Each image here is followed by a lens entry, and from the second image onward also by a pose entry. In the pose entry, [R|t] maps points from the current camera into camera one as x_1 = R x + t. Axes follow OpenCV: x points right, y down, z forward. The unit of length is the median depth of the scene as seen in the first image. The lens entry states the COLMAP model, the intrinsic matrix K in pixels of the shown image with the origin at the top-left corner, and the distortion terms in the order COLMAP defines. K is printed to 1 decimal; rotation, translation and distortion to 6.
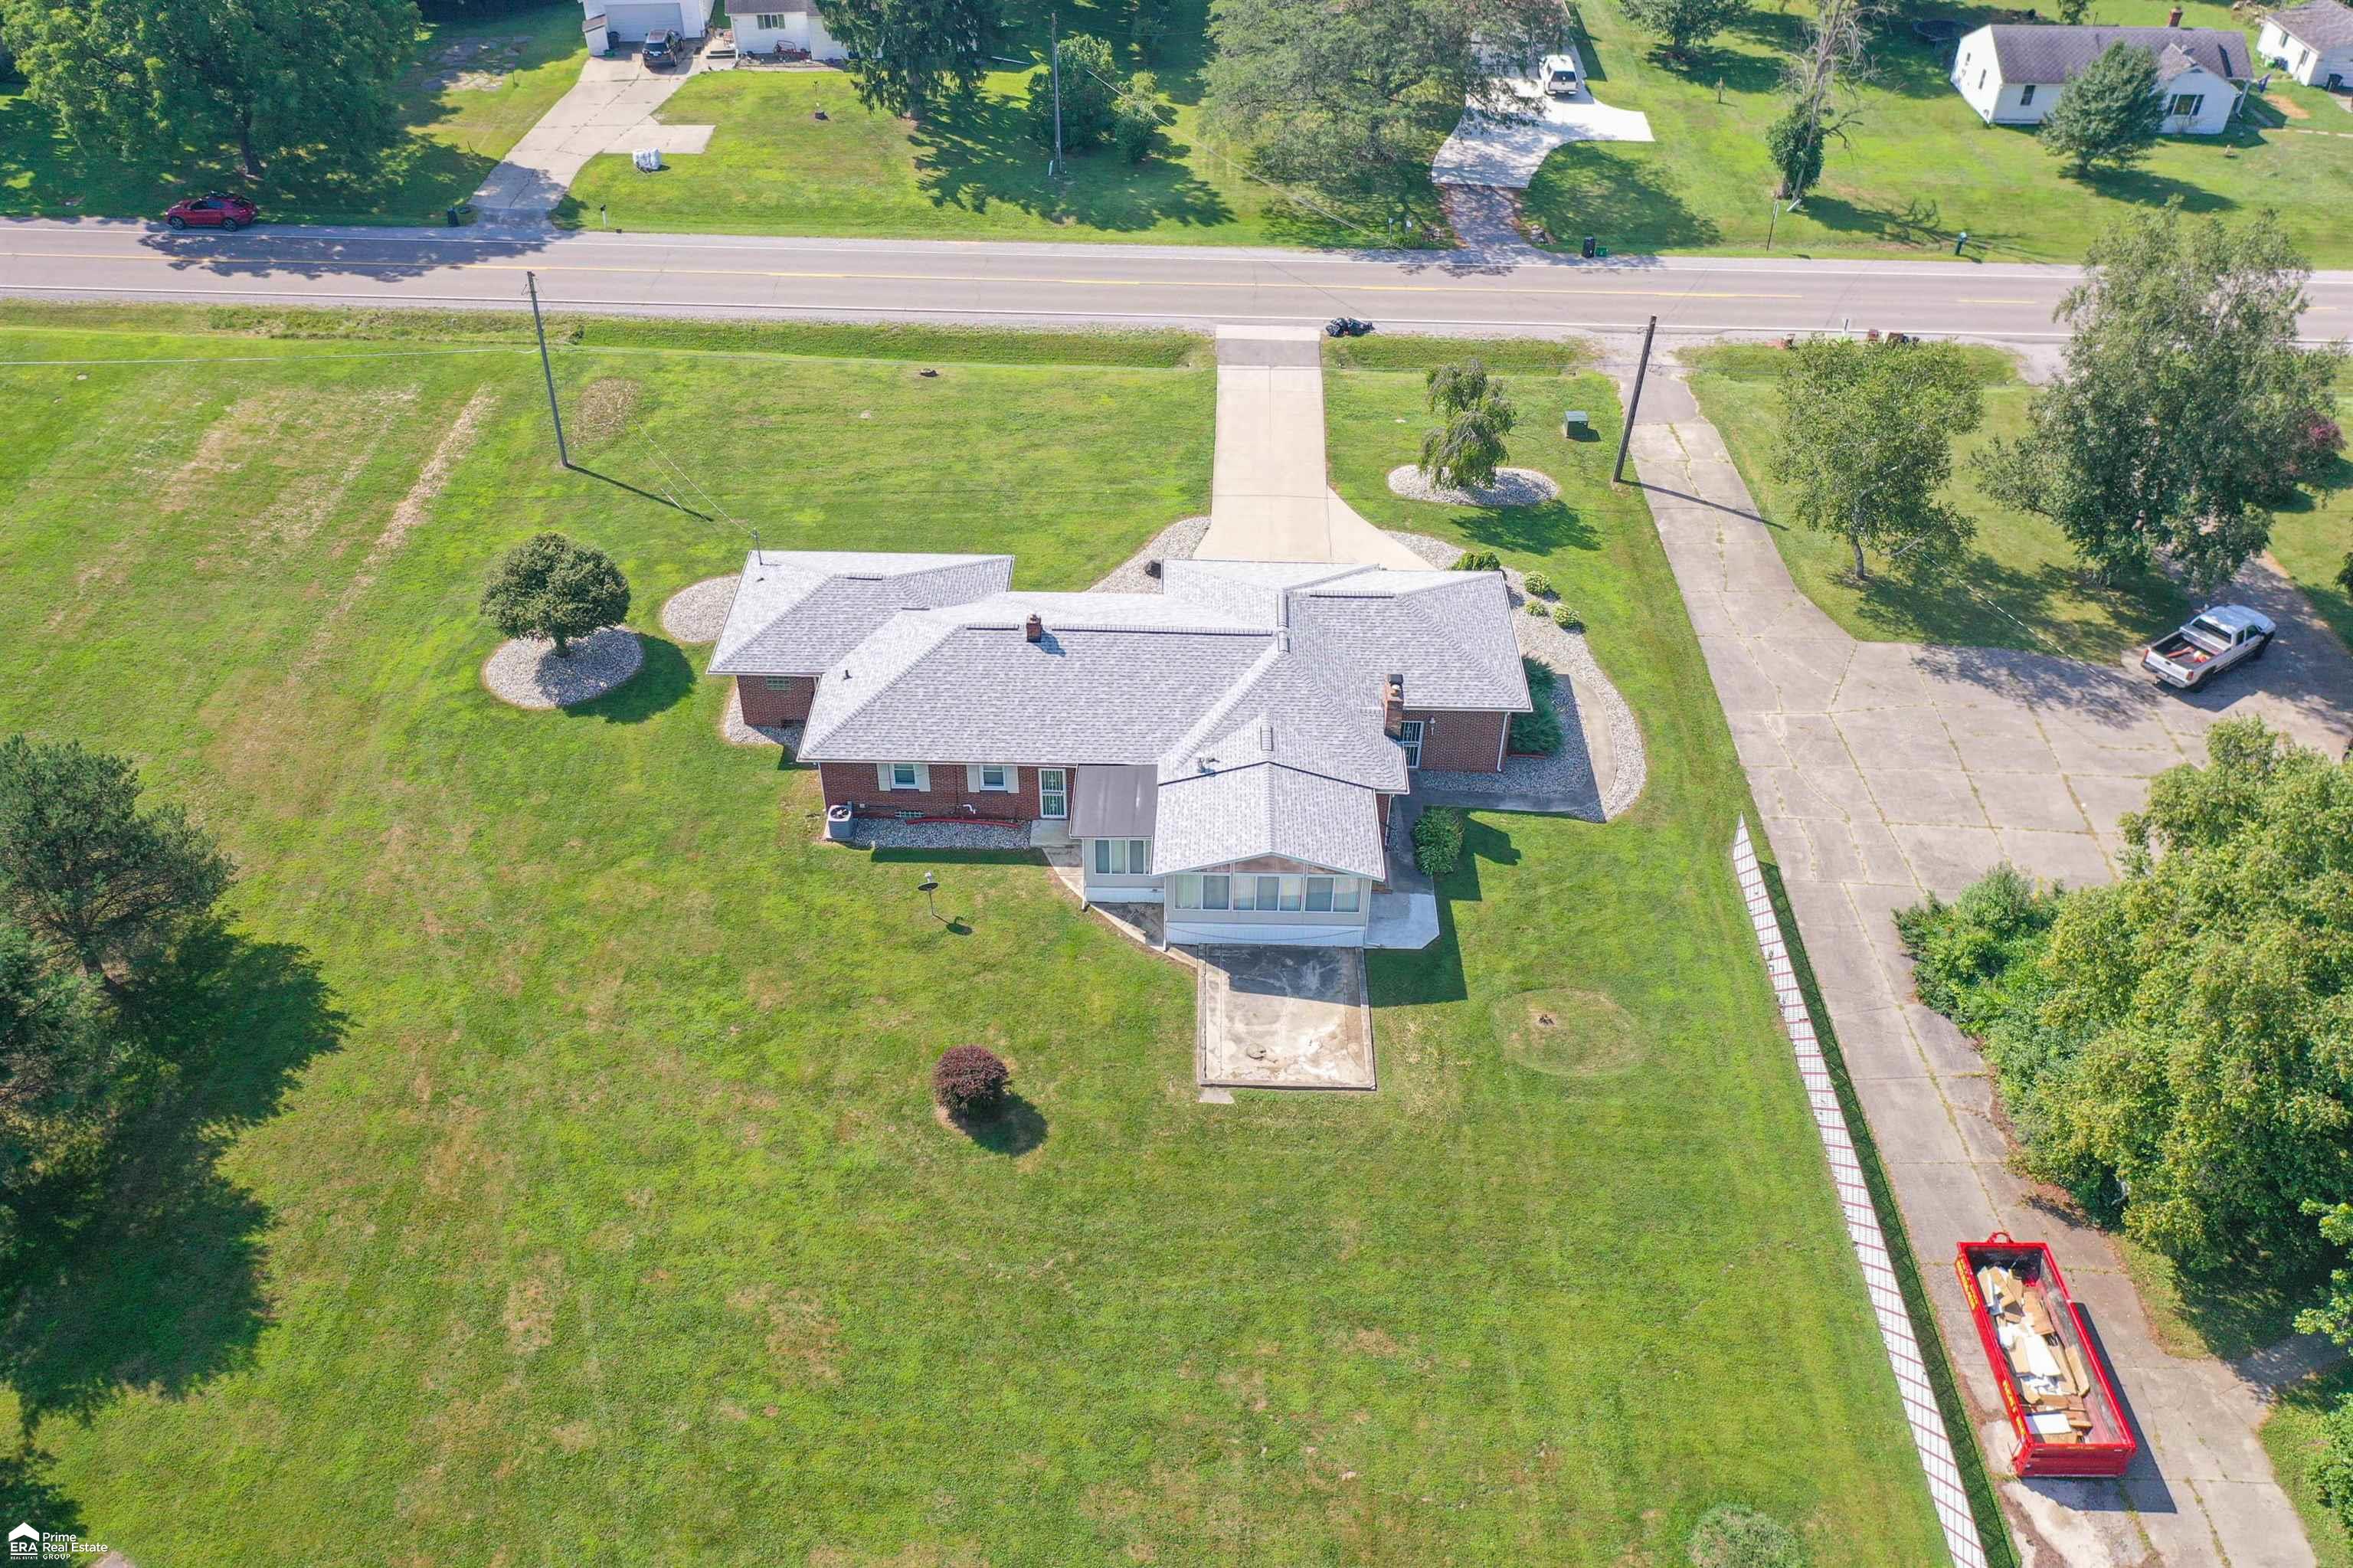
lens RADIAL K [[1928.2, 0, 1176.5], [0, 1928.2, 784.0], [0, 0, 1]] dist [0.013420, 0.003619]
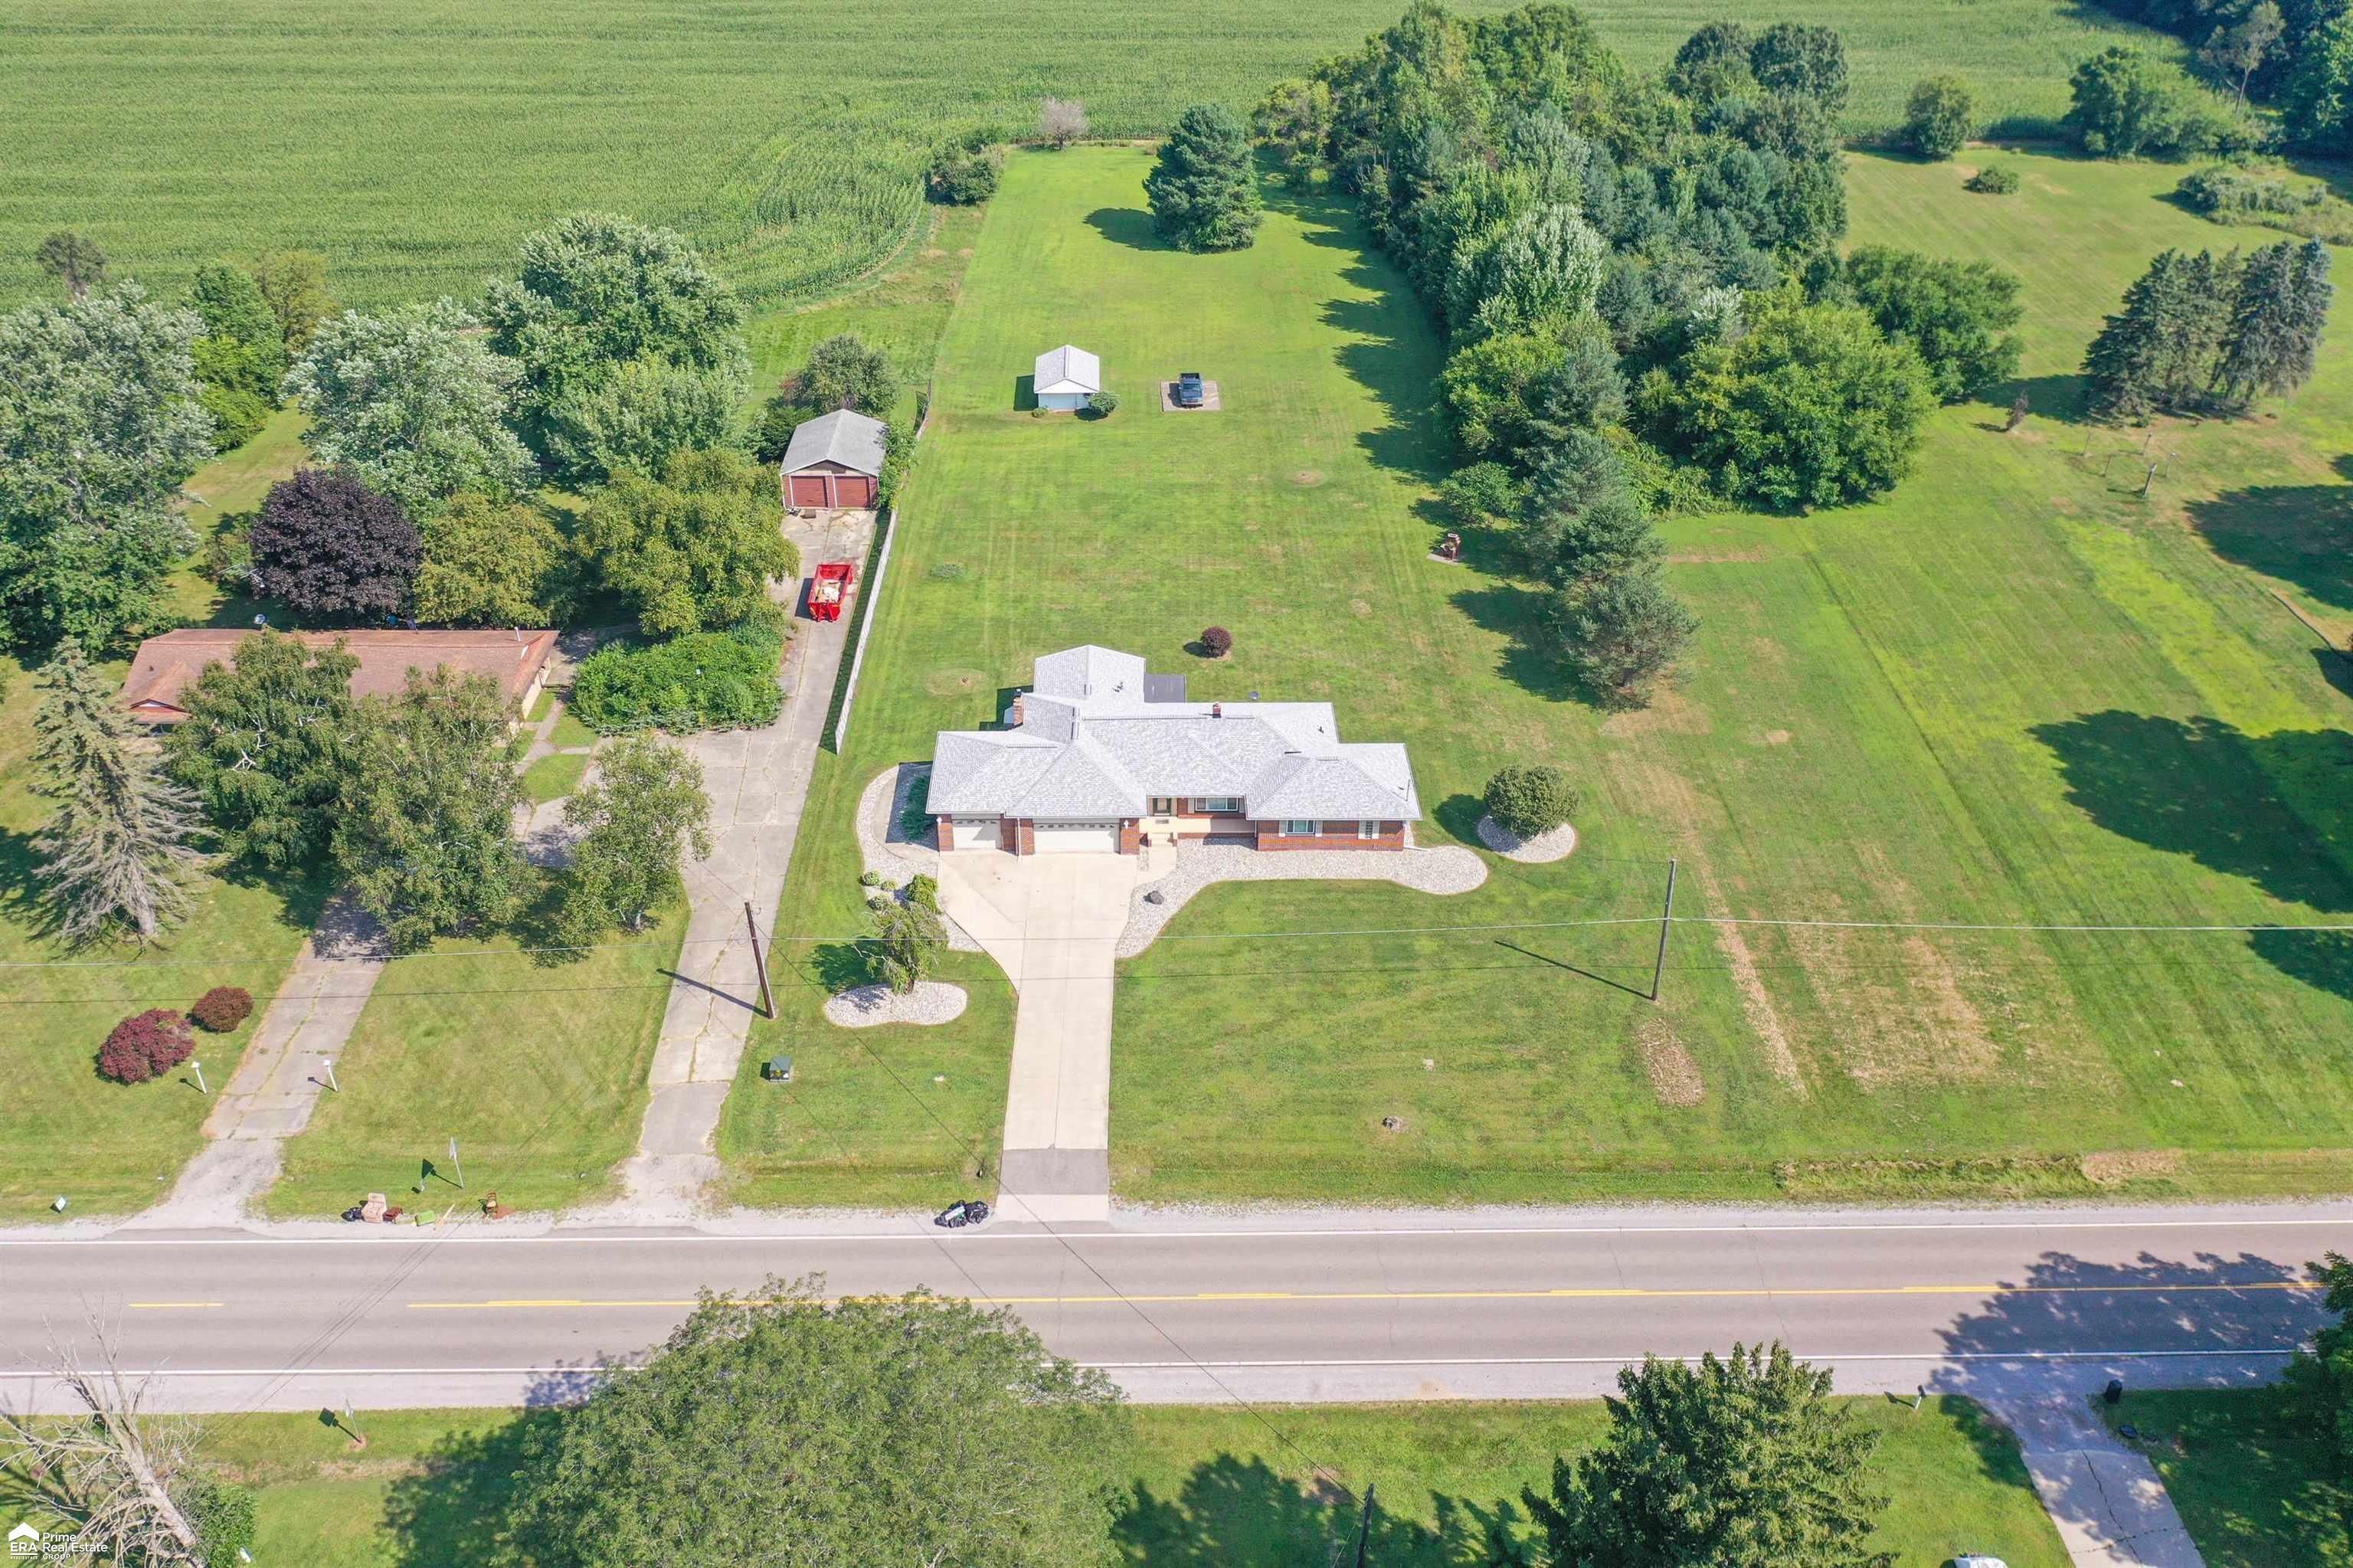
lens RADIAL K [[1859.4, 0, 1176.5], [0, 1859.4, 784.0], [0, 0, 1]] dist [0.032975, 0.000565]
pose [[-0.999122, 0.010615, -0.040521, 0.024171], [-0.035389, 0.303644, 0.952128, -1.263350], [0.022410, 0.952726, -0.303002, 1.181077]]
